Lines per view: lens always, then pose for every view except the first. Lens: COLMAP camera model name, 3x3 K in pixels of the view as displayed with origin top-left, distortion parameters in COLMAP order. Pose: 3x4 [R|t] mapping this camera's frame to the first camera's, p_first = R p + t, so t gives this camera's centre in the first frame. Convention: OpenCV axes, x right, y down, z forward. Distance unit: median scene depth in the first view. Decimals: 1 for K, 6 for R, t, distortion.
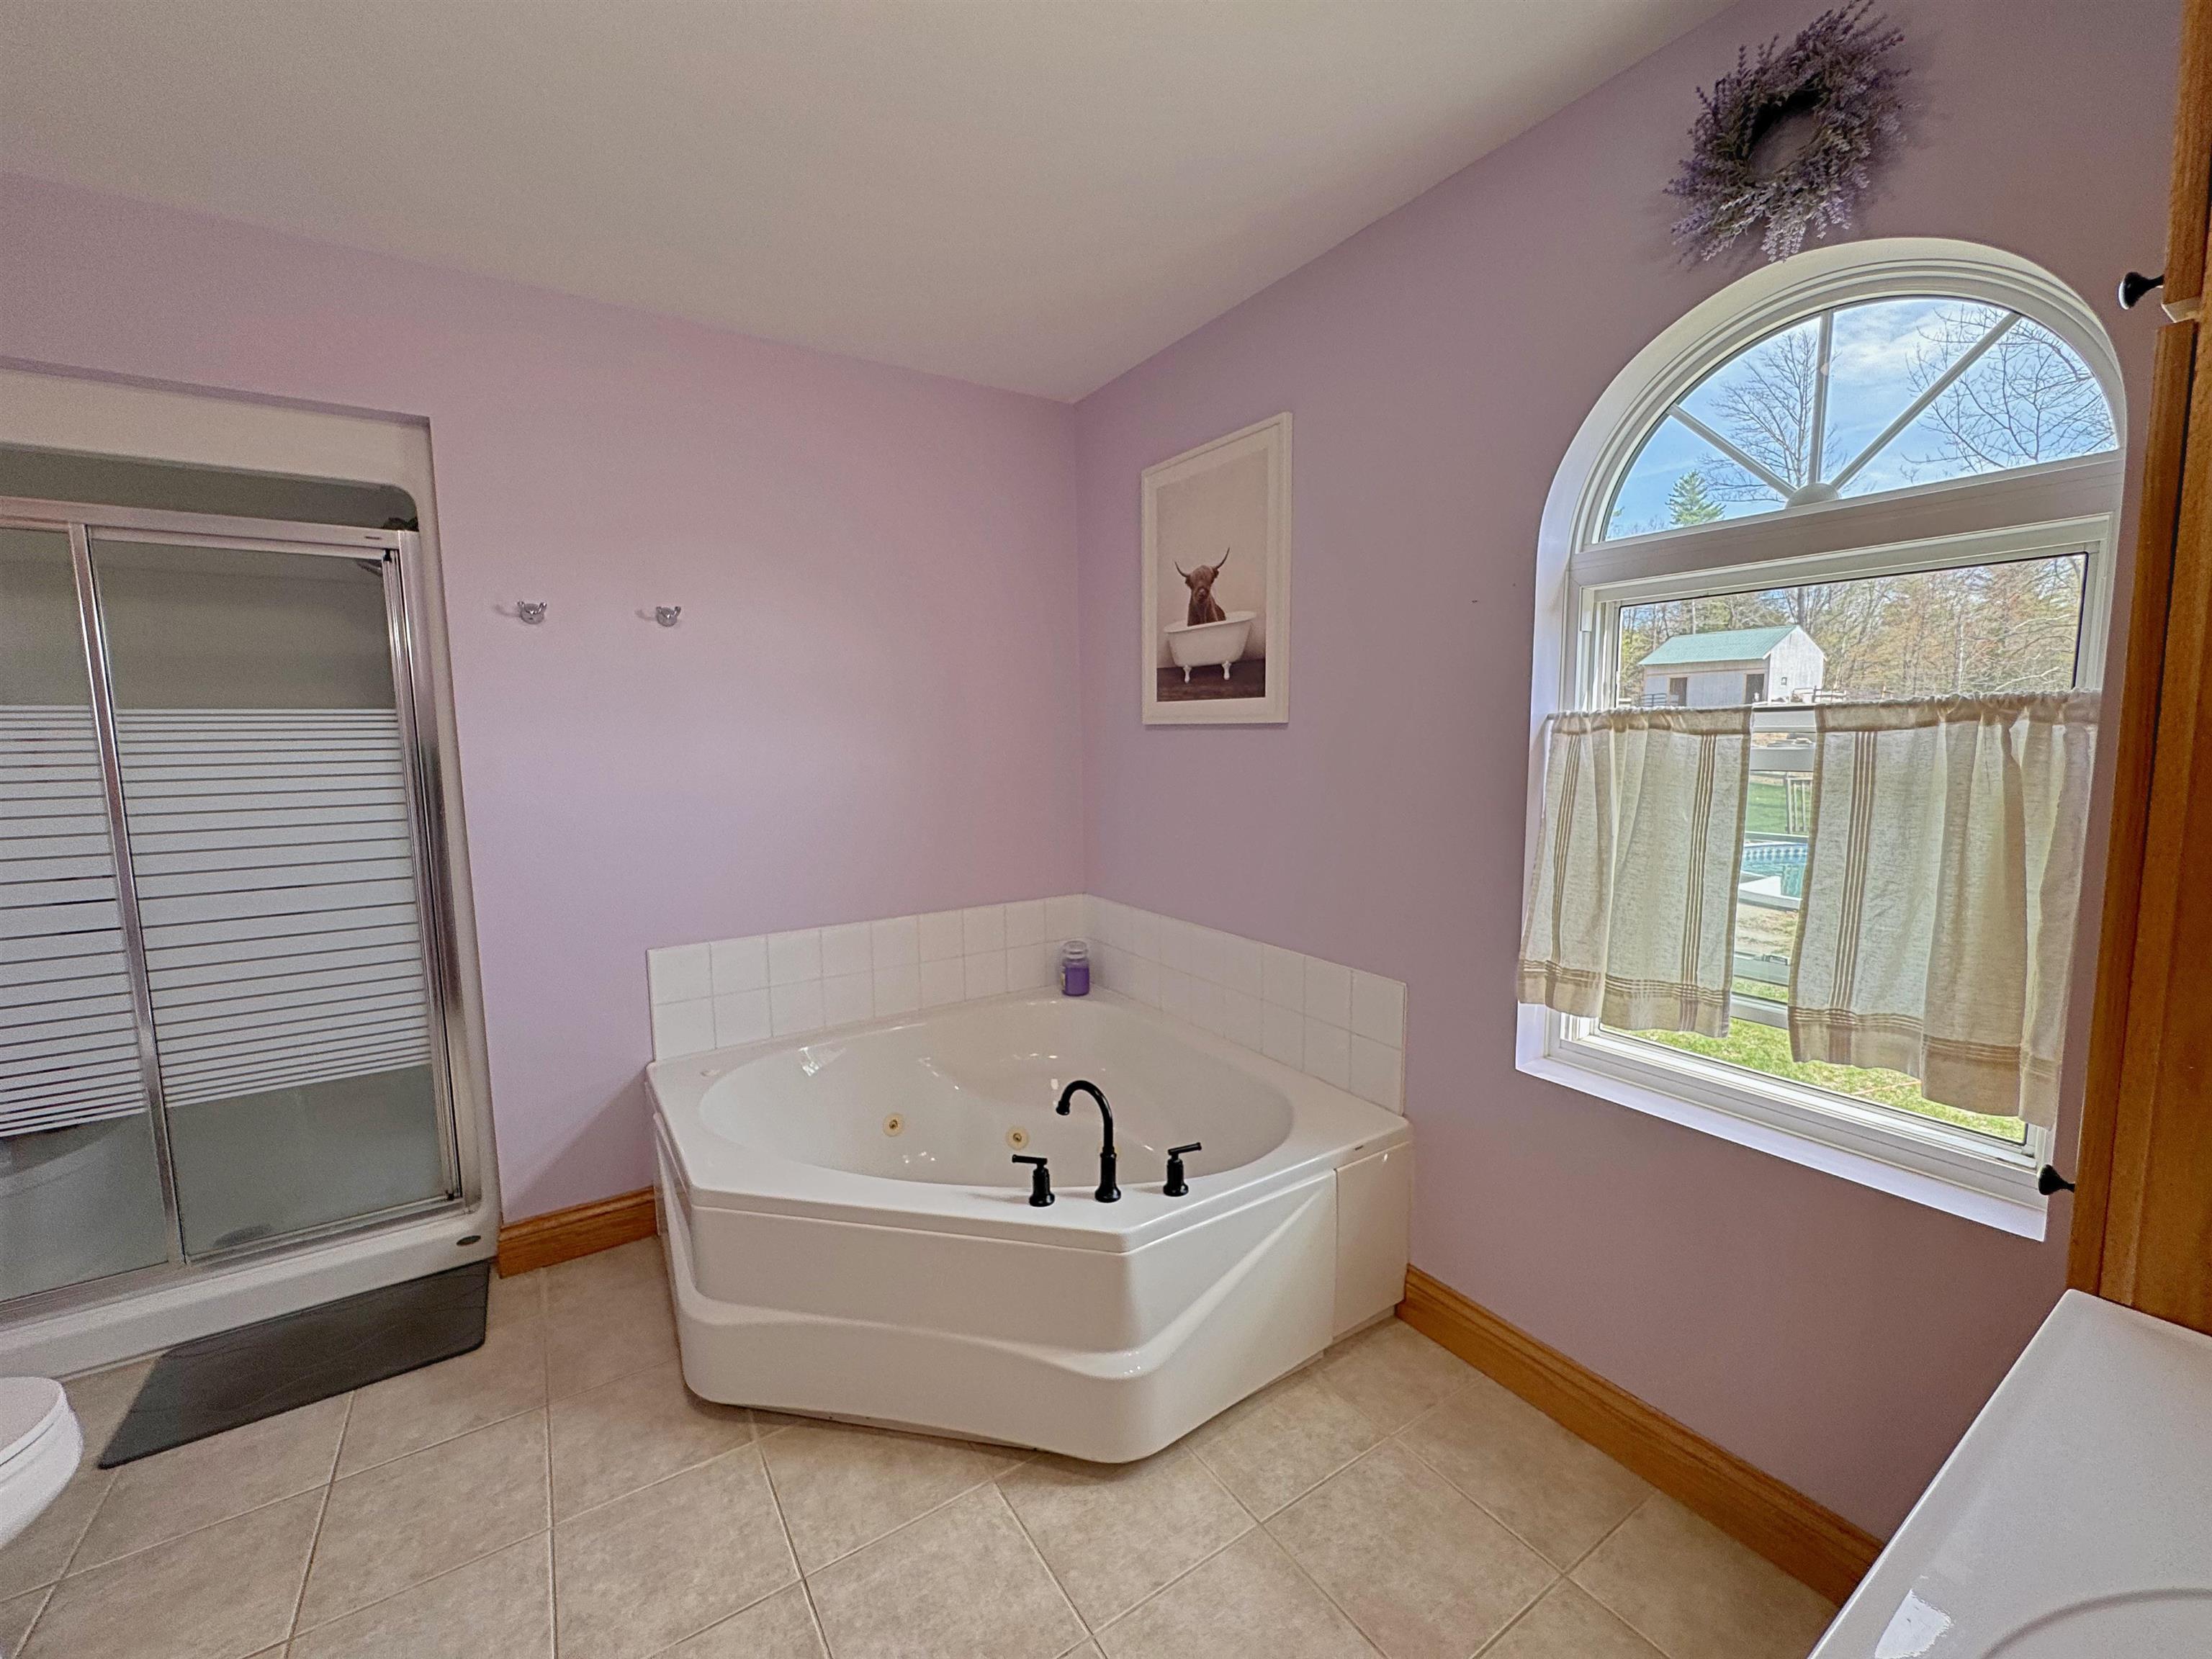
lens RADIAL K [[896.8, 0, 1094.5], [0, 896.8, 825.4], [0, 0, 1]] dist [-0.000885, 0.000768]
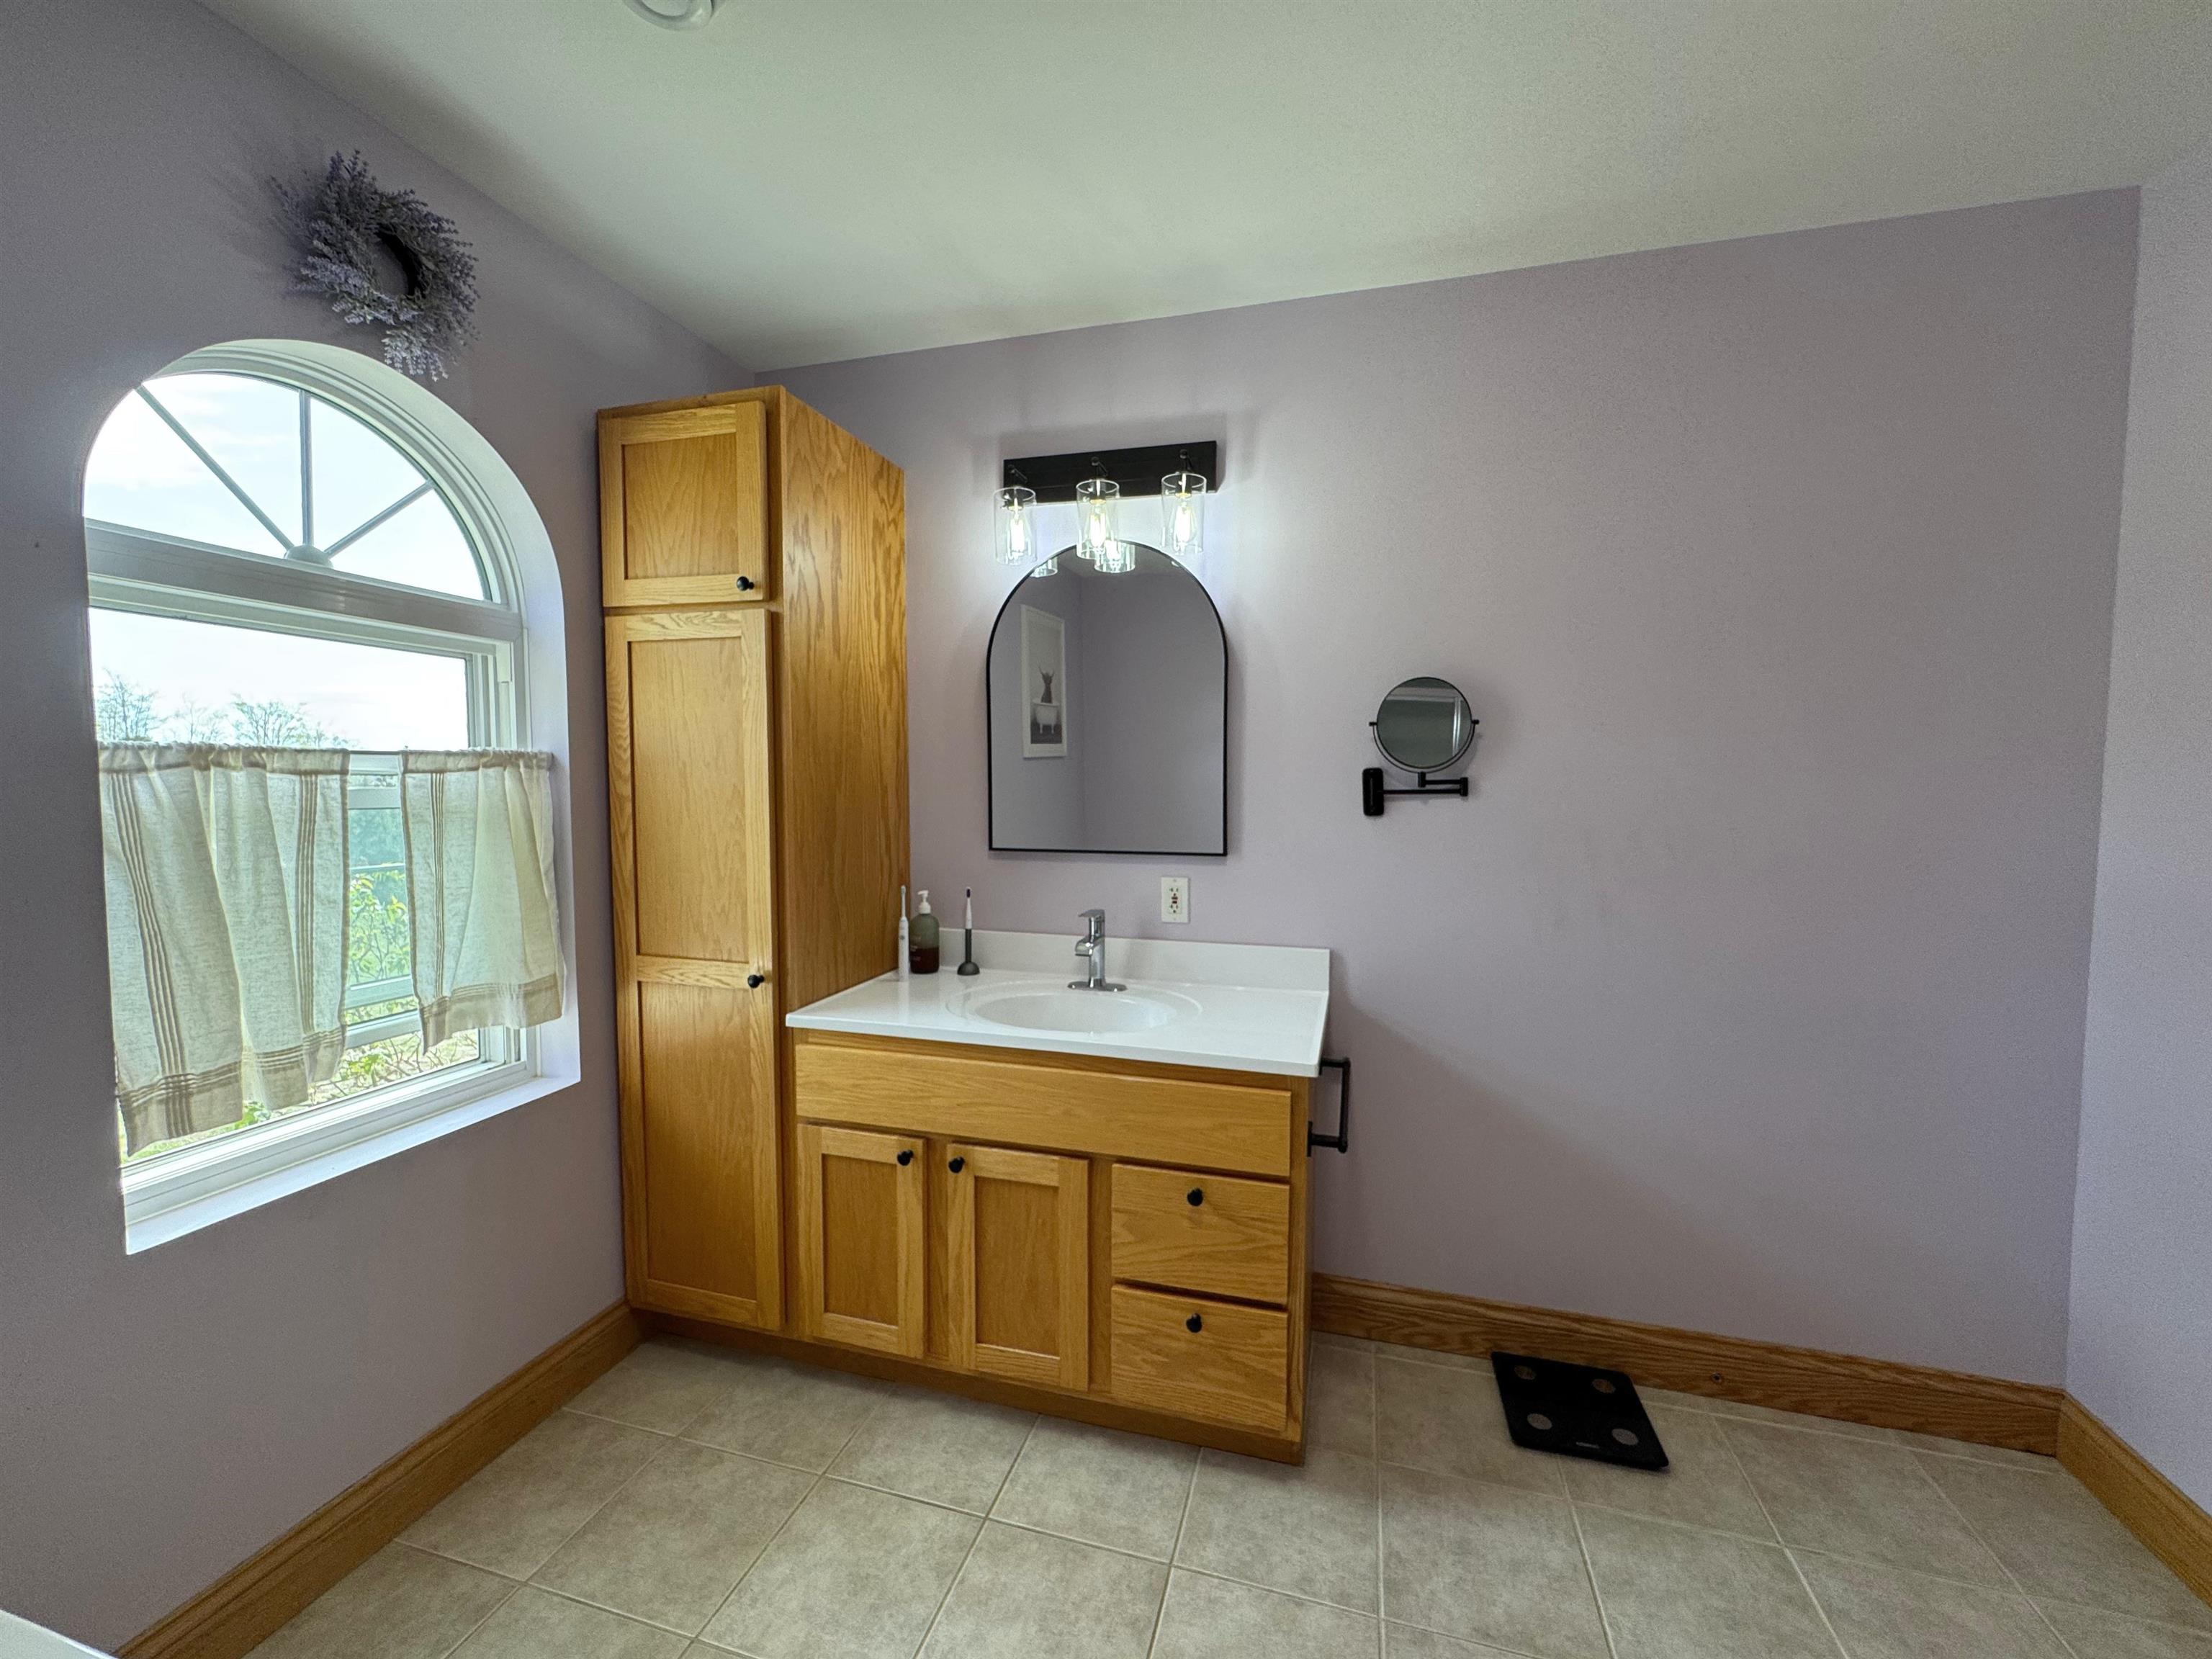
lens RADIAL K [[896.8, 0, 1091.9], [0, 896.8, 830.4], [0, 0, 1]] dist [-0.000885, 0.000768]
pose [[-0.659554, -0.027212, 0.751164, -0.566395], [0.087490, 0.989772, 0.112677, -0.069708], [-0.746548, 0.140036, -0.650428, 0.915931]]
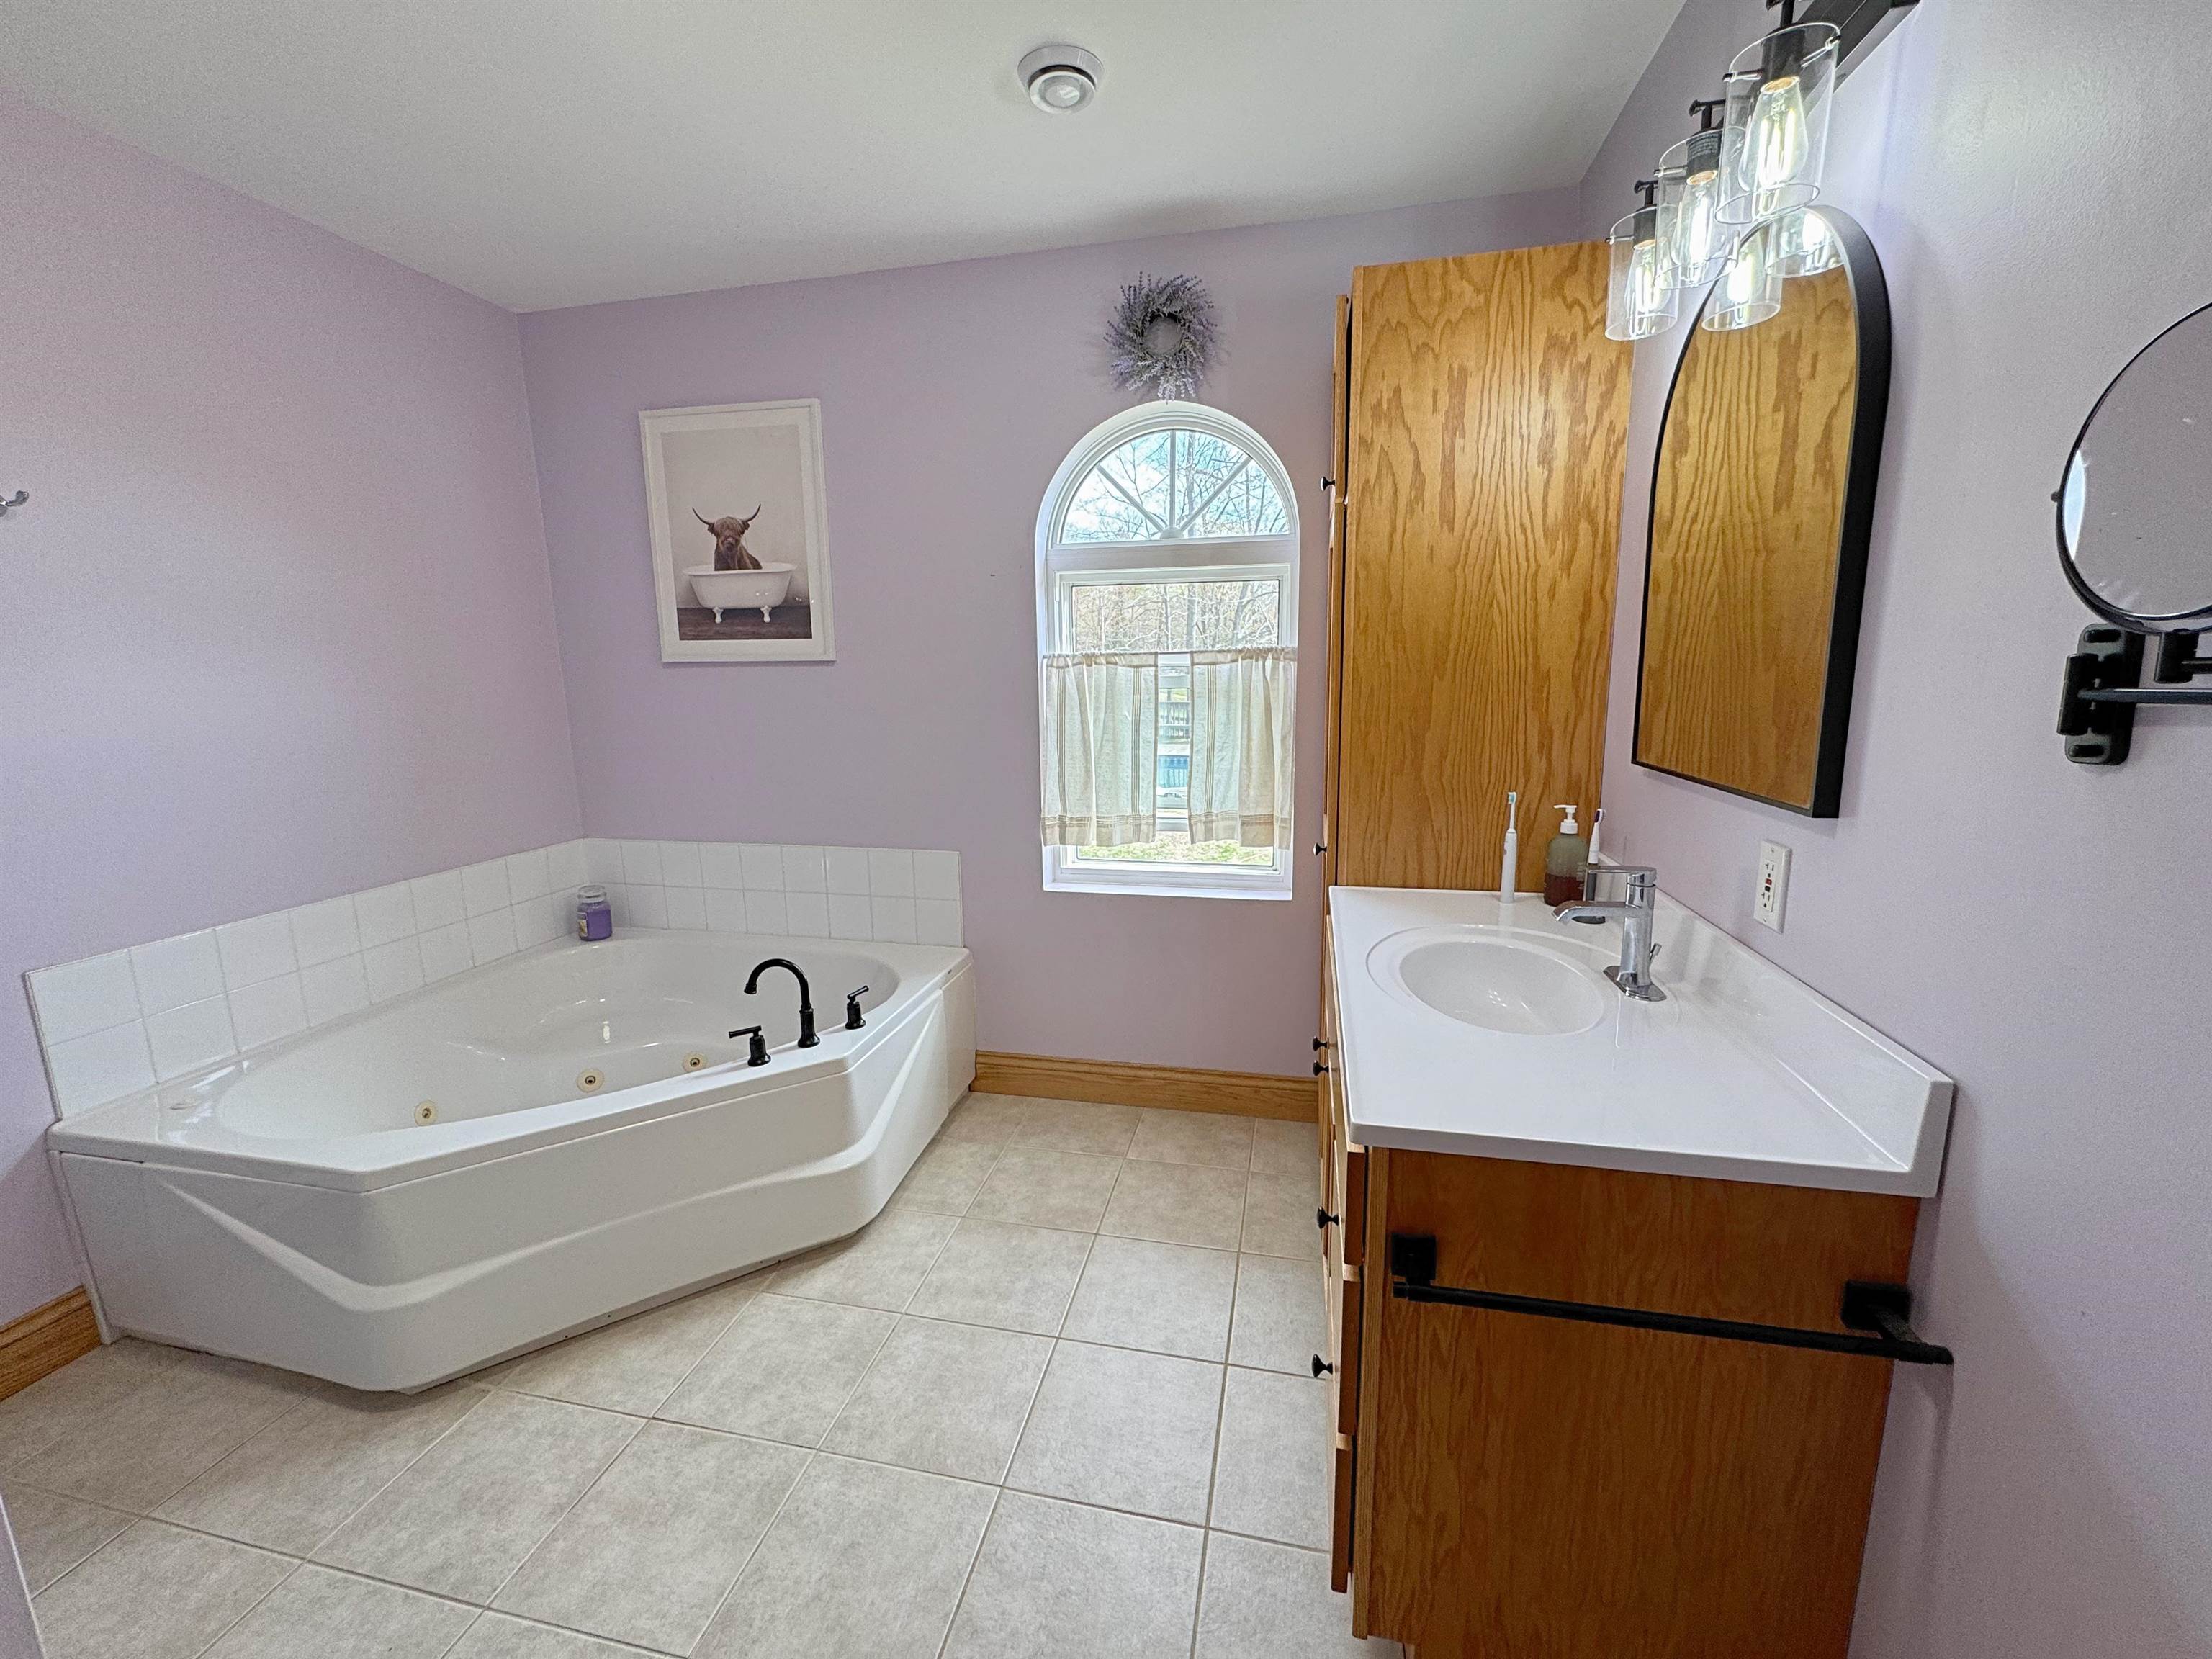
lens RADIAL K [[896.8, 0, 1113.7], [0, 896.8, 827.1], [0, 0, 1]] dist [-0.000885, 0.000768]
pose [[0.708520, -0.119905, 0.695429, -0.528986], [0.078639, 0.992737, 0.091047, 0.038727], [-0.701295, -0.009821, 0.712803, -0.179403]]
